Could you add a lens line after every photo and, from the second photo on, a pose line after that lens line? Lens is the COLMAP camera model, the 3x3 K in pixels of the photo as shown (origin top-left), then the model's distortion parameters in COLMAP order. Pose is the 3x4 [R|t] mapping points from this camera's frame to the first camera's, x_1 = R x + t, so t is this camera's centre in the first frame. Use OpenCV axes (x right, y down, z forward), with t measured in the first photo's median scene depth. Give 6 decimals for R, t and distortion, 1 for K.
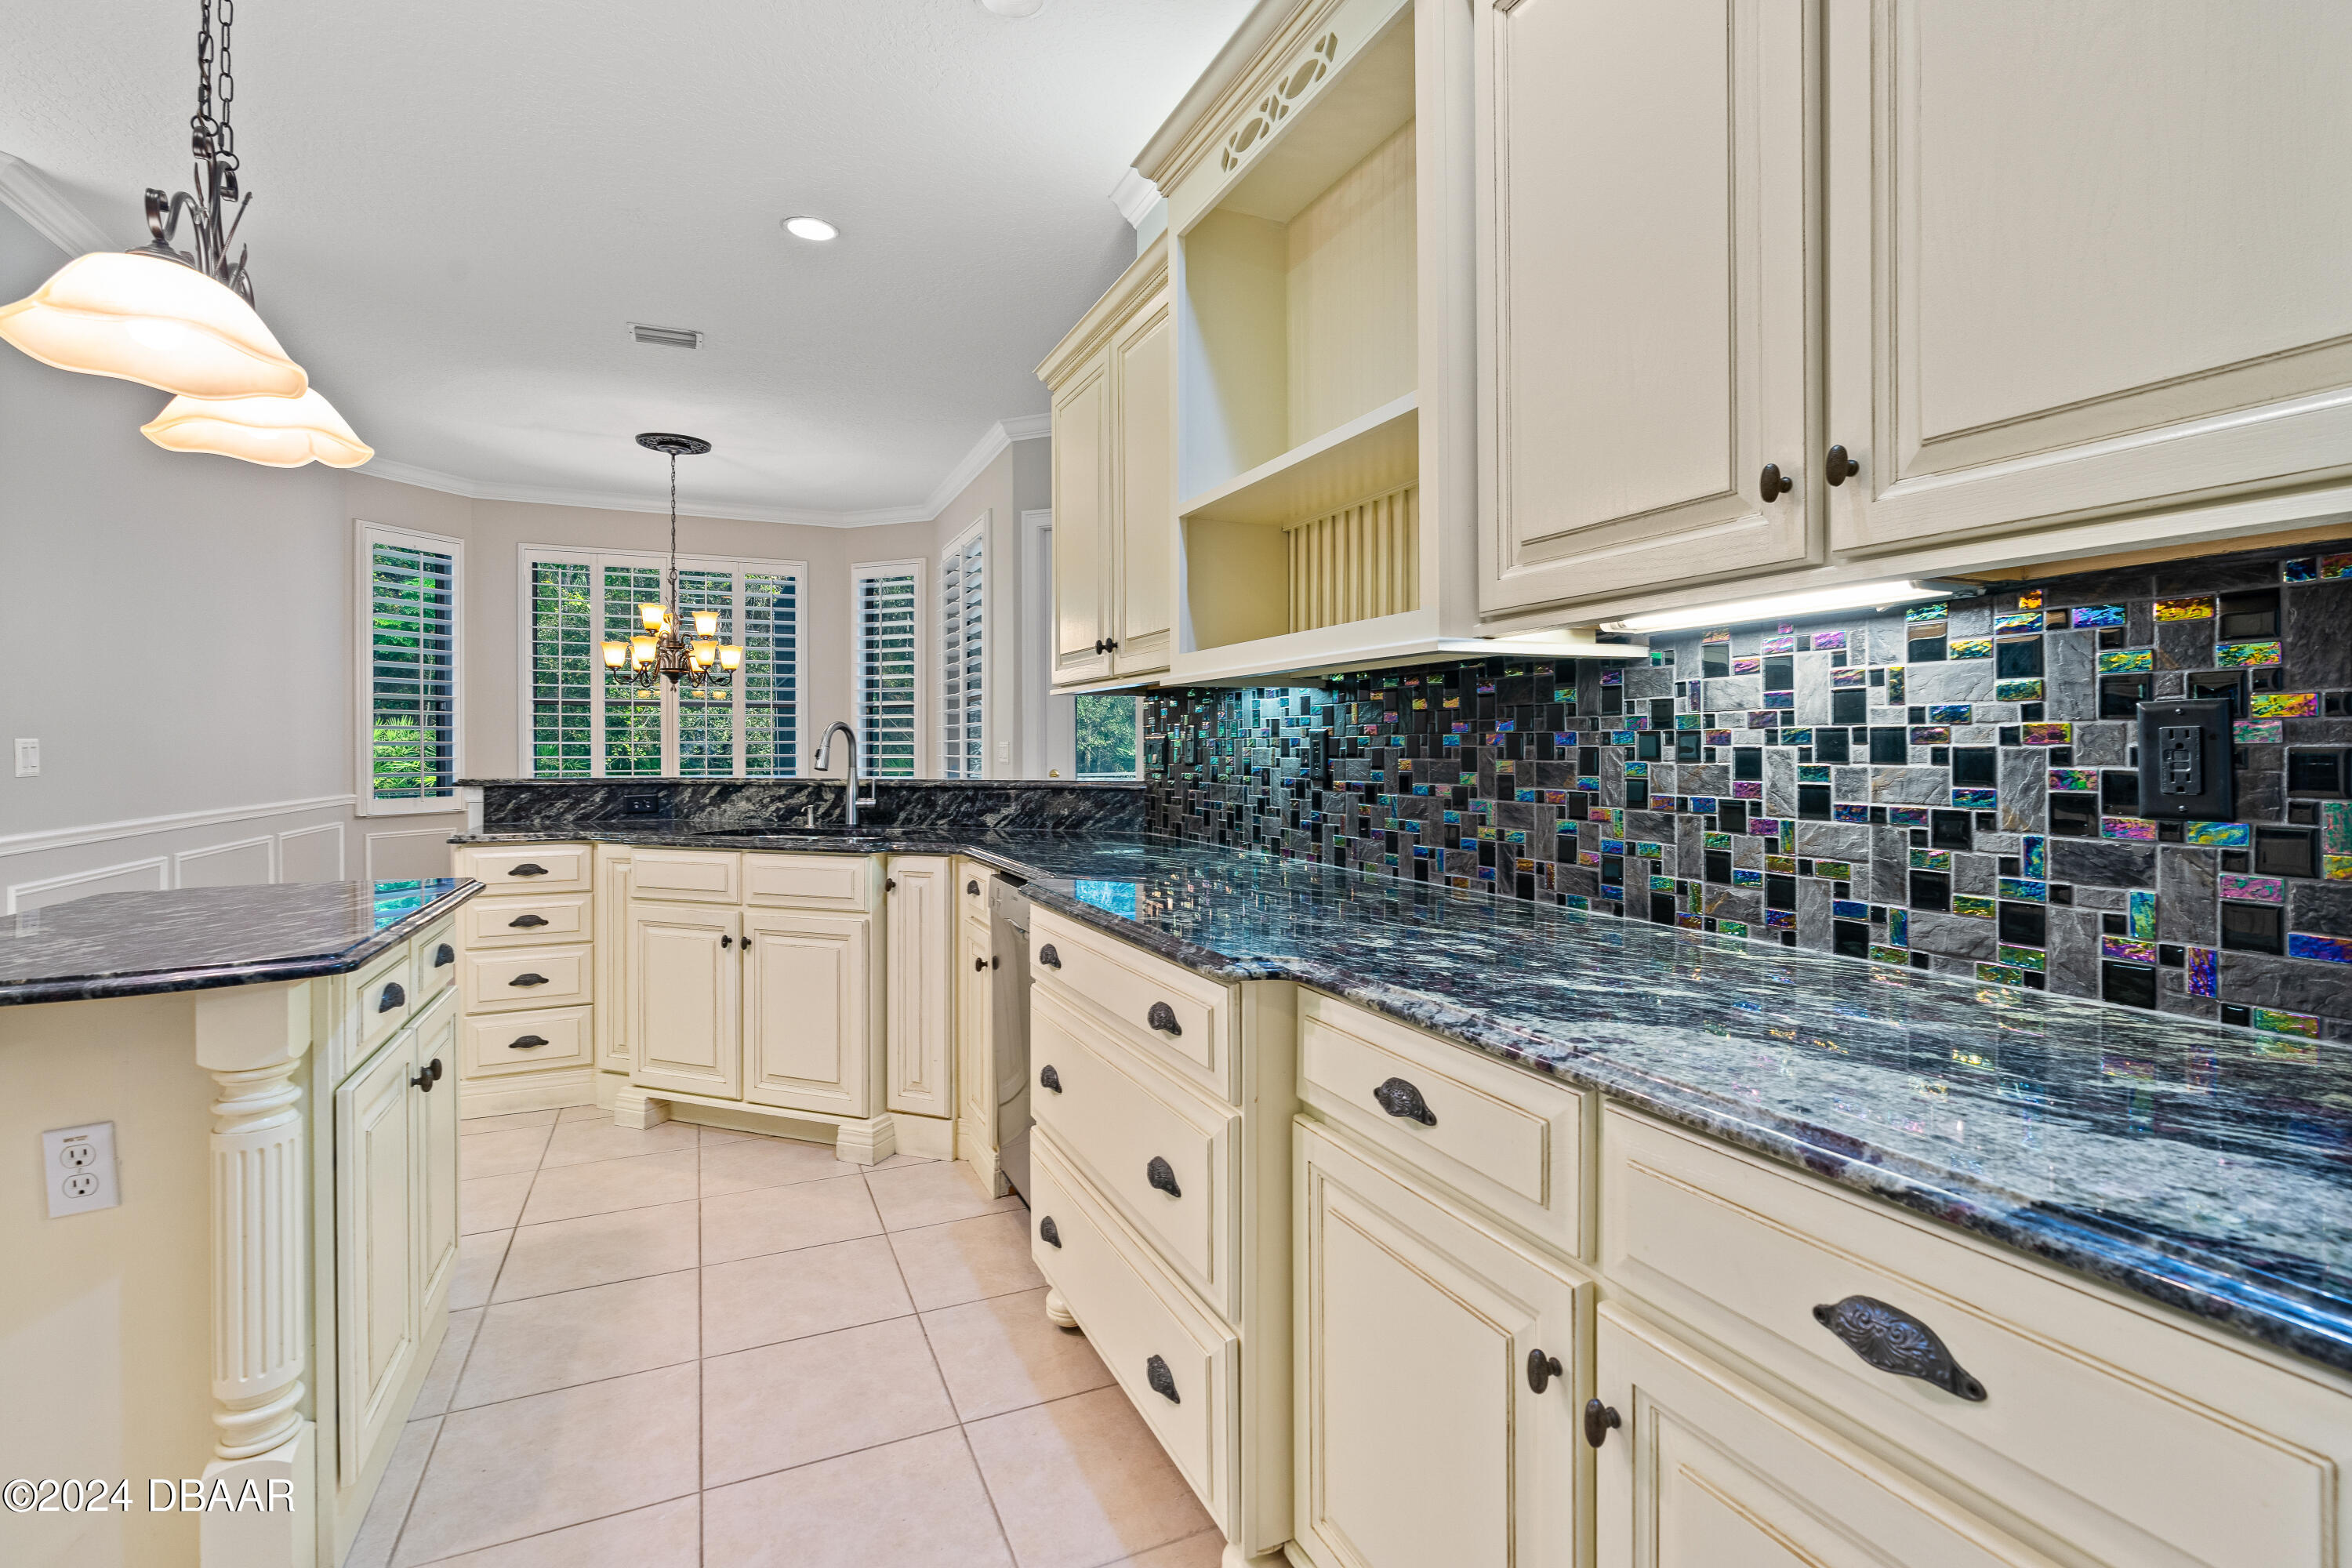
lens RADIAL K [[1092.7, 0, 1196.4], [0, 1092.7, 767.3], [0, 0, 1]] dist [-0.007928, 0.000463]
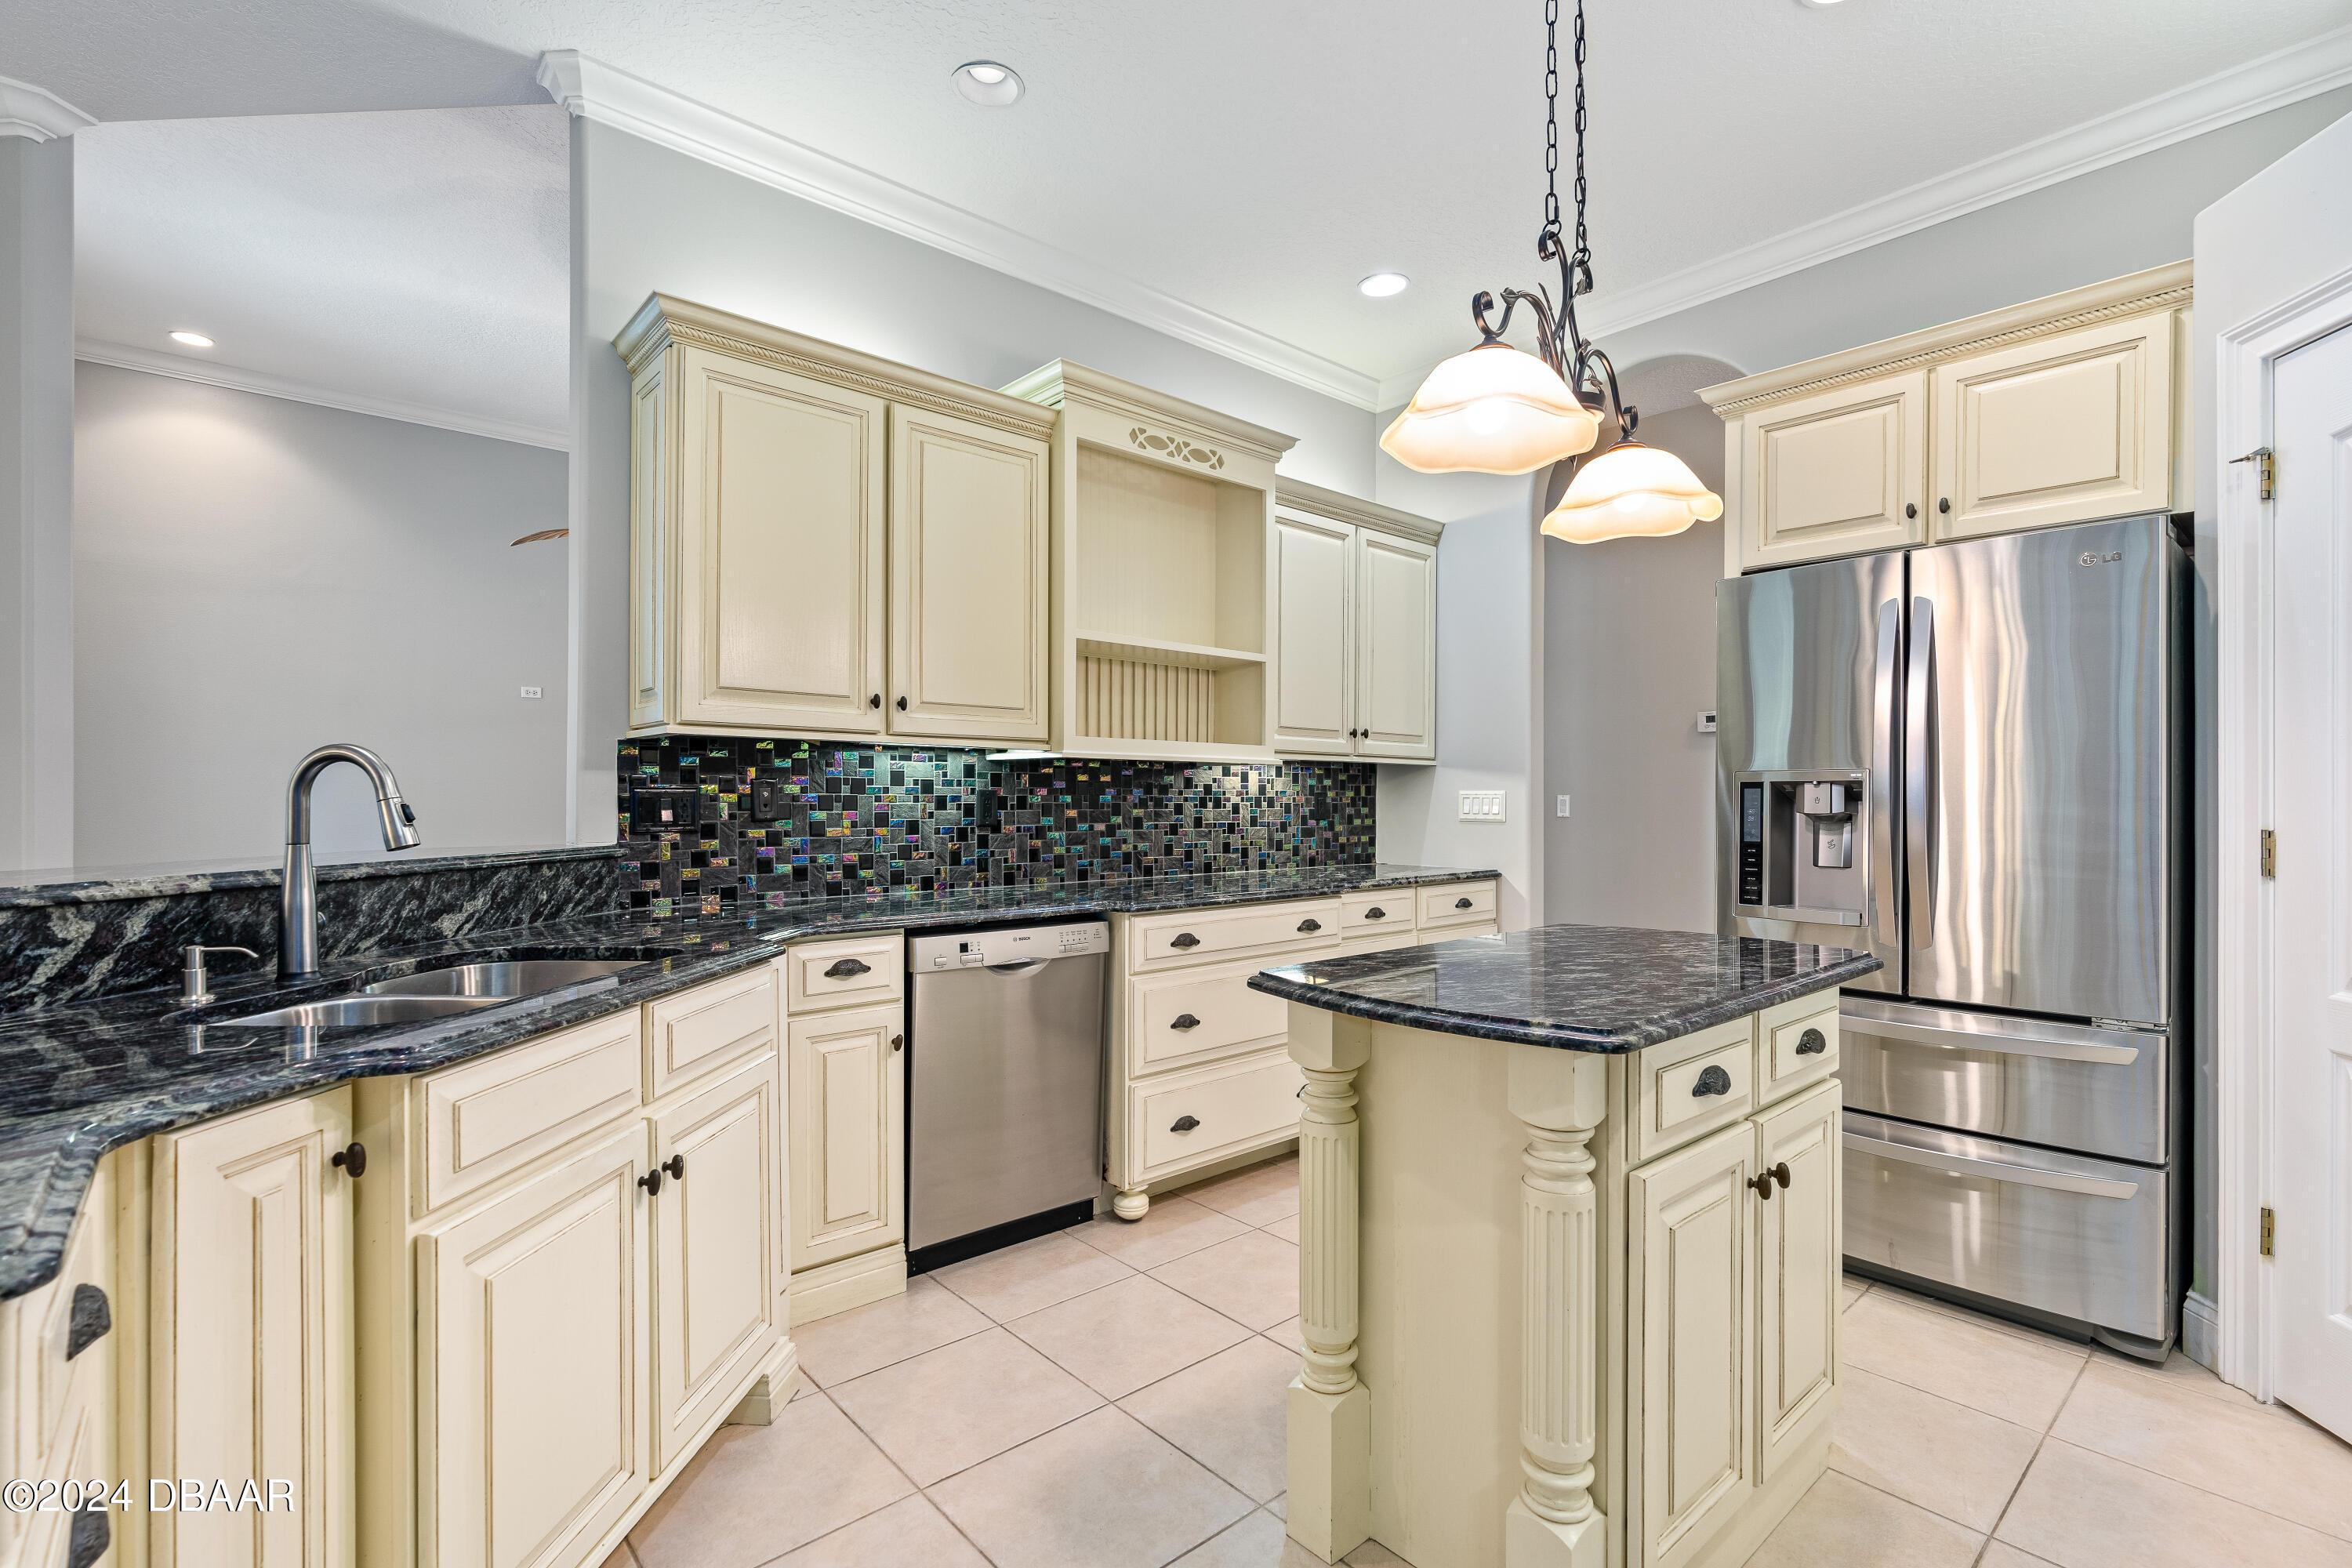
lens RADIAL K [[1092.7, 0, 1188.4], [0, 1092.7, 801.2], [0, 0, 1]] dist [-0.007928, 0.000463]
pose [[-0.294658, -0.005647, 0.955586, -1.642389], [0.010504, 0.999903, 0.009148, -0.038382], [-0.955545, 0.012733, -0.294570, 1.497617]]
